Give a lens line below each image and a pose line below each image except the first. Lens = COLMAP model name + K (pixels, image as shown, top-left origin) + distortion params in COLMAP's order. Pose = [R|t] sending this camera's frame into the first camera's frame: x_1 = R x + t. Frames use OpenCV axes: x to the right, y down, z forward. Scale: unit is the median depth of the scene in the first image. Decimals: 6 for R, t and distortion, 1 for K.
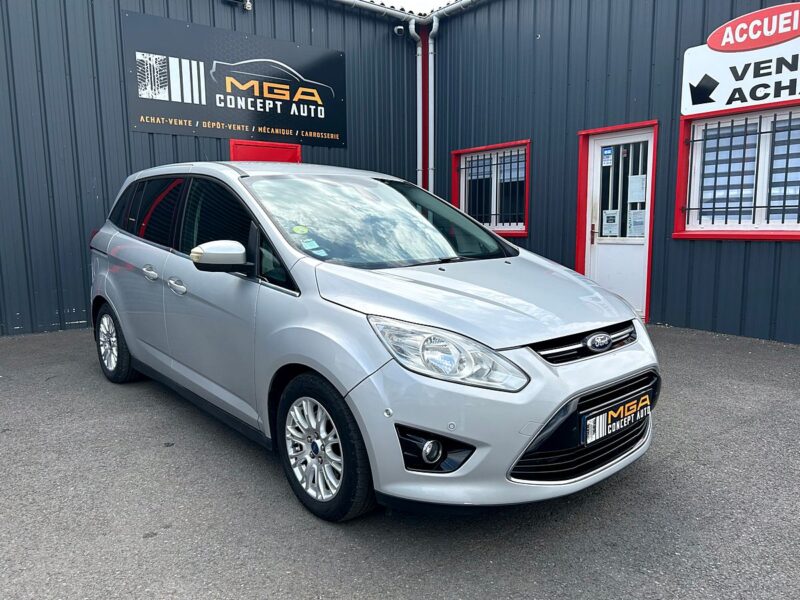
lens RADIAL K [[604.2, 0, 397.6], [0, 604.2, 304.0], [0, 0, 1]] dist [0.023392, -0.027827]
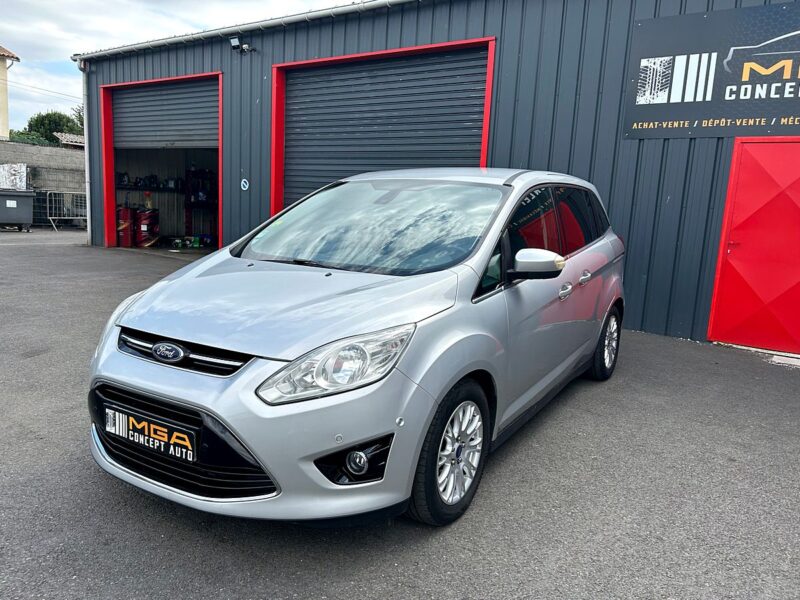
lens RADIAL K [[604.2, 0, 397.3], [0, 604.2, 298.5], [0, 0, 1]] dist [0.023392, -0.027827]
pose [[0.289698, 0.166660, -0.942496, 0.440358], [-0.189276, 0.975252, 0.114274, -0.064830], [0.938216, 0.145287, 0.314073, 0.346118]]
